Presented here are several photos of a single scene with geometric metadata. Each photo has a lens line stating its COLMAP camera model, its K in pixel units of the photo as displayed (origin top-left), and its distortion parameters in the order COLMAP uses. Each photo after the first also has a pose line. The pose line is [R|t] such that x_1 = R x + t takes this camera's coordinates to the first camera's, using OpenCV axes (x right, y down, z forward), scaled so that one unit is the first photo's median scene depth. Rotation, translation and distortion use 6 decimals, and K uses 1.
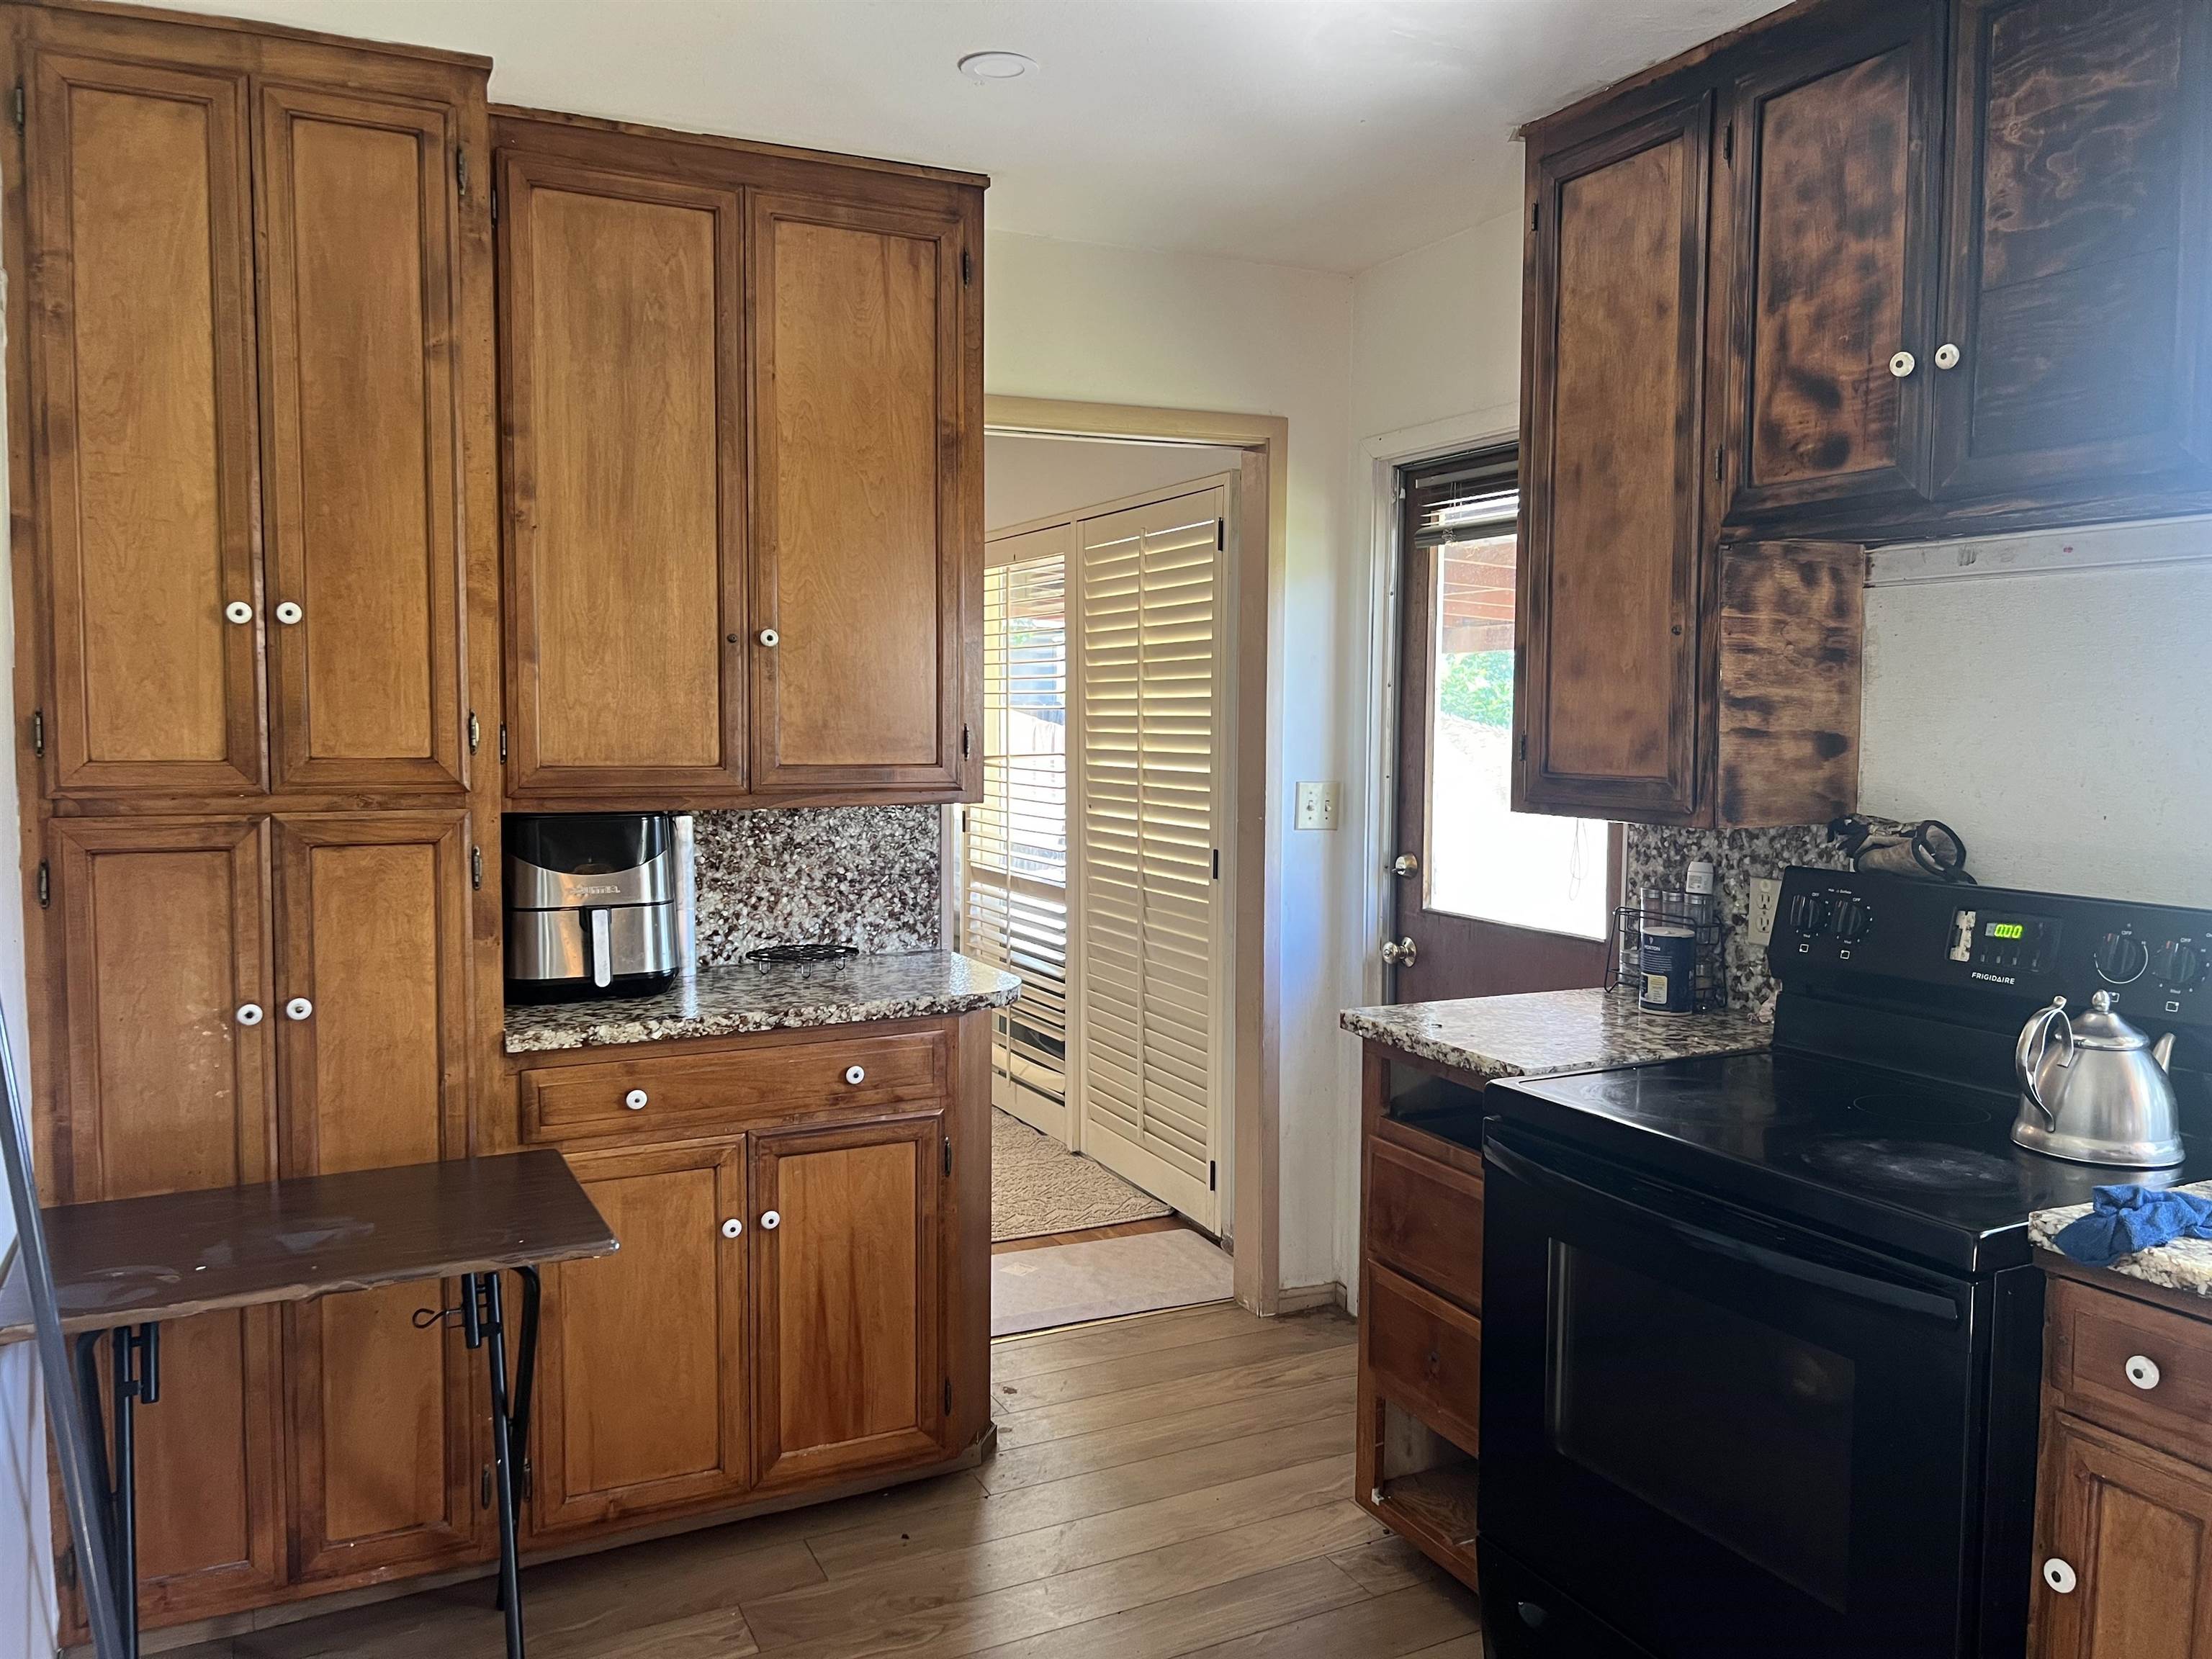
lens RADIAL K [[1671.4, 0, 1112.7], [0, 1671.4, 821.9], [0, 0, 1]] dist [0.048362, -0.051143]
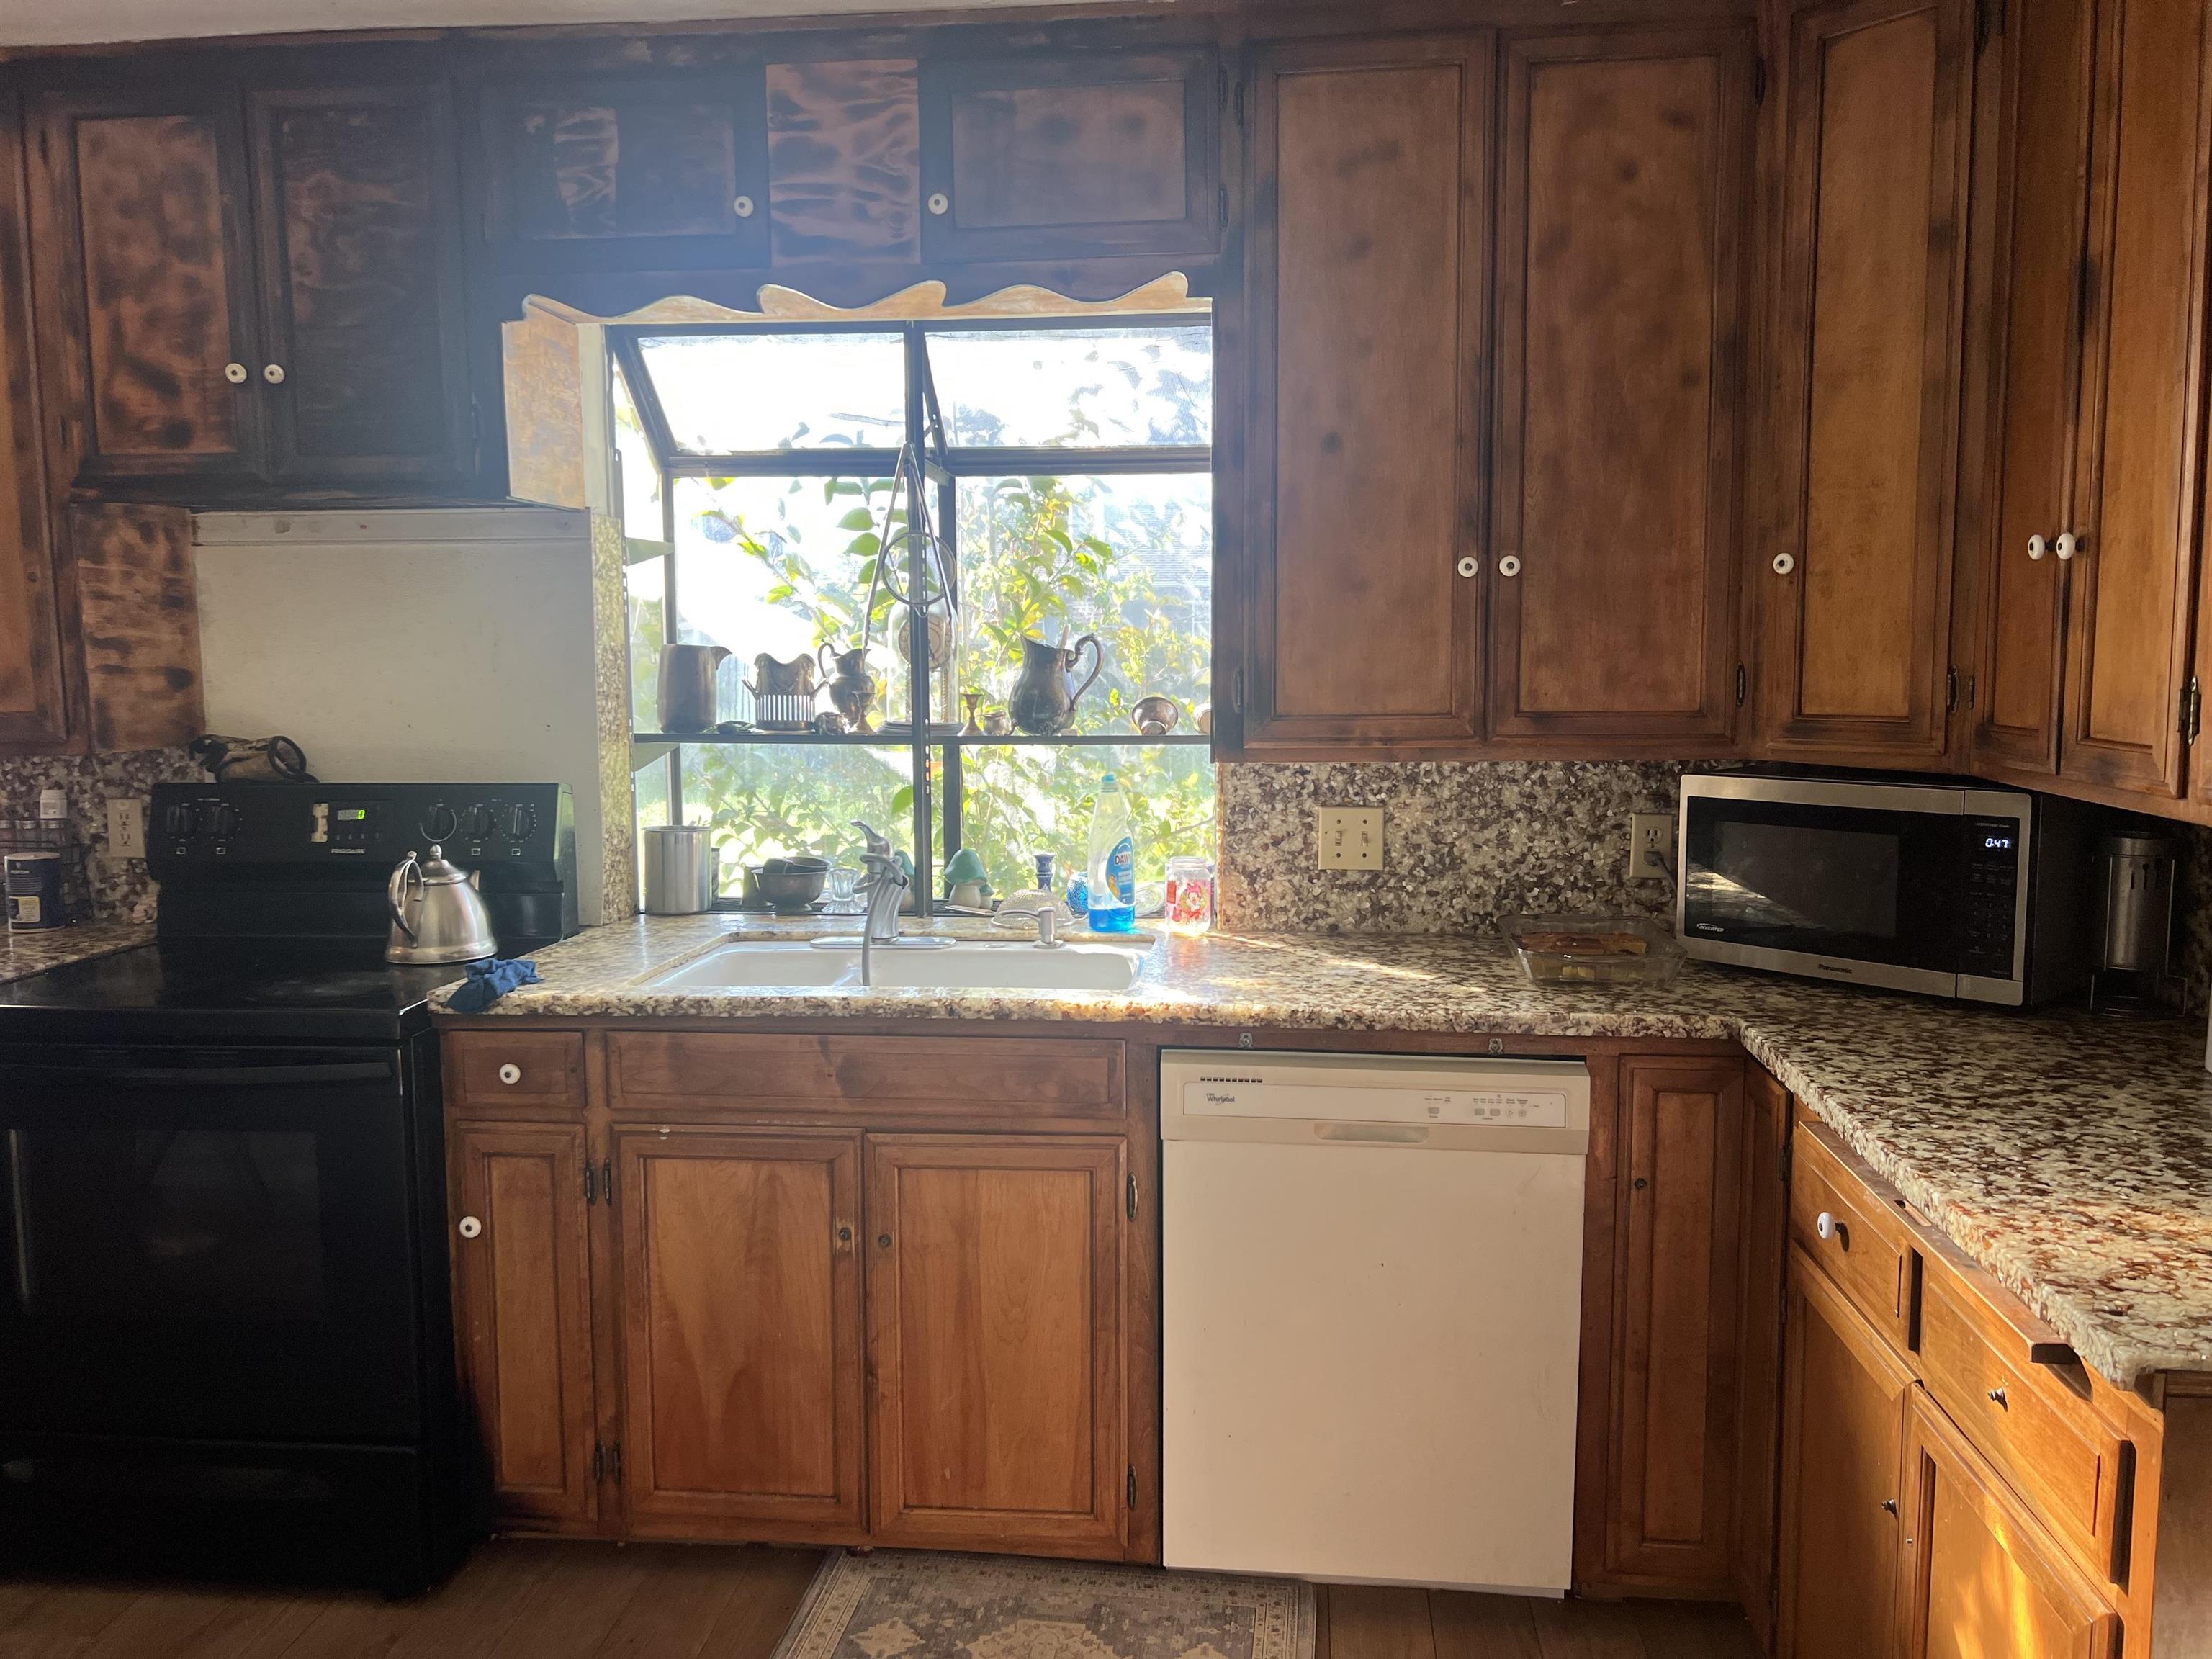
lens RADIAL K [[1671.4, 0, 1138.7], [0, 1671.4, 812.2], [0, 0, 1]] dist [0.048362, -0.051143]
pose [[0.523599, -0.093902, 0.846774, -0.247446], [0.068160, 0.995339, 0.068230, 0.013426], [-0.849234, 0.021991, 0.527559, -0.205367]]
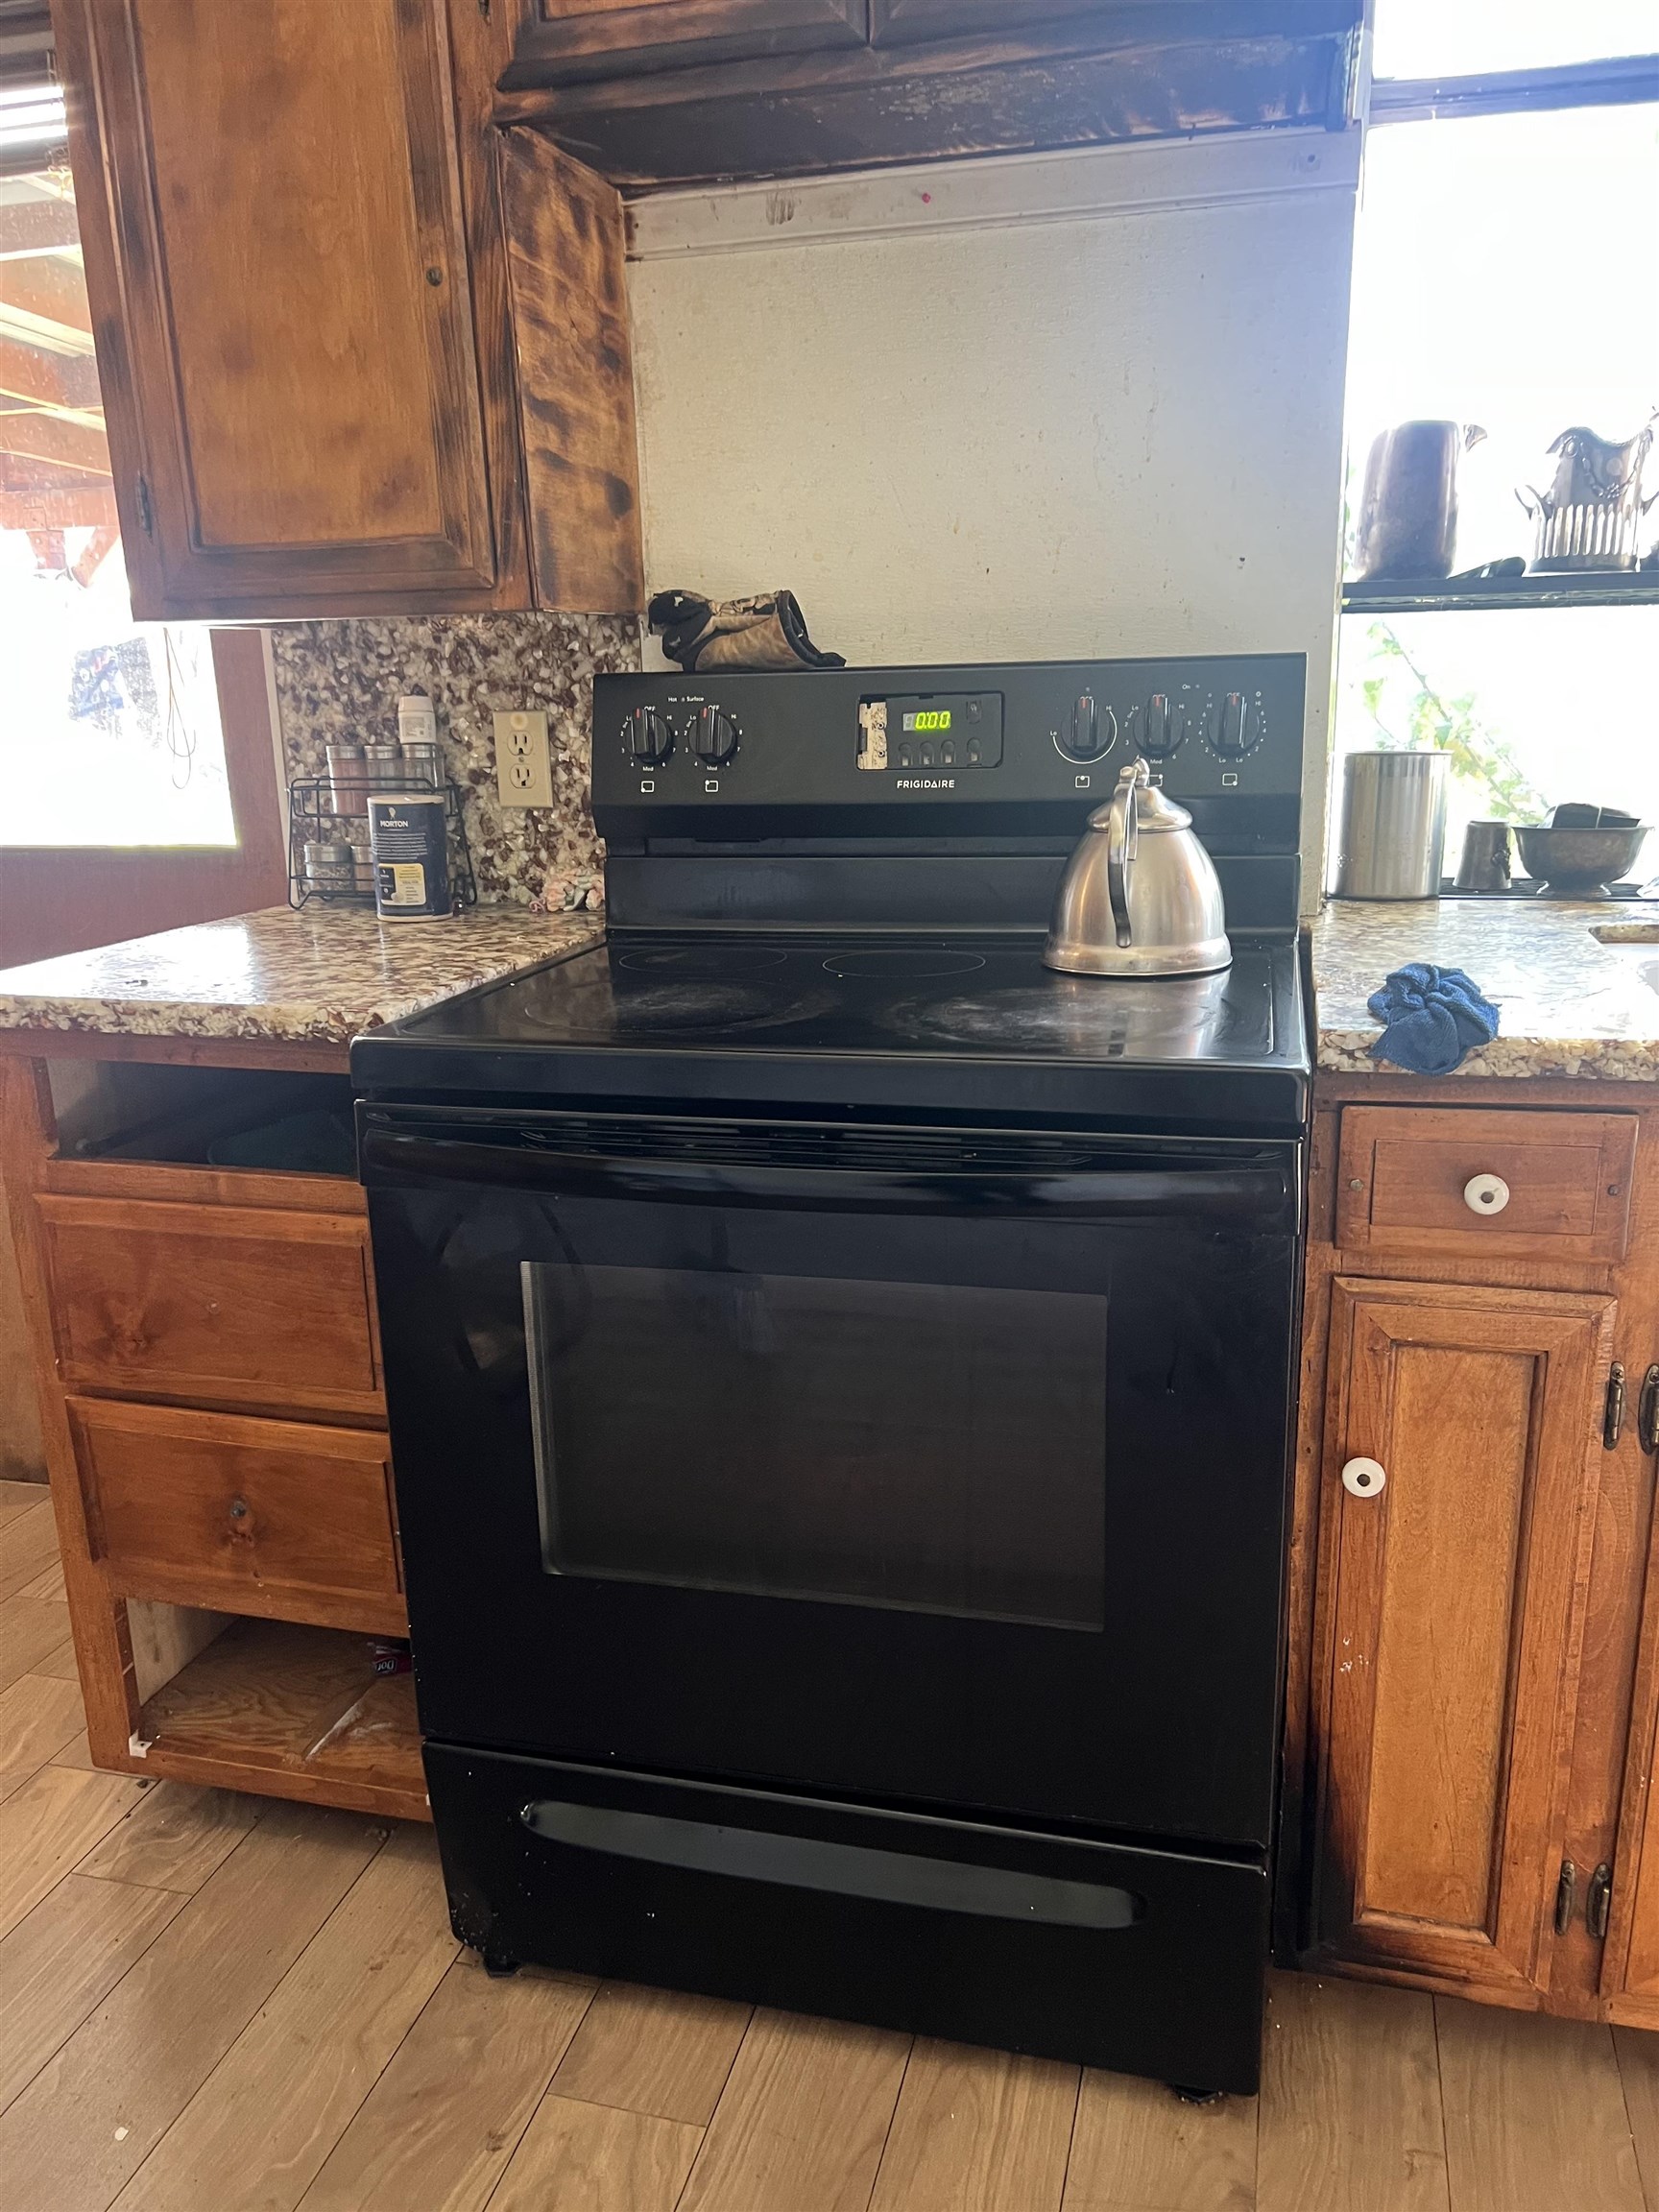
lens RADIAL K [[1671.4, 0, 817.7], [0, 1671.4, 1134.7], [0, 0, 1]] dist [0.048362, -0.051143]
pose [[0.659715, -0.218818, 0.718954, -0.090175], [0.080395, 0.971731, 0.221981, 0.068920], [-0.747203, -0.088644, 0.658658, 0.478316]]
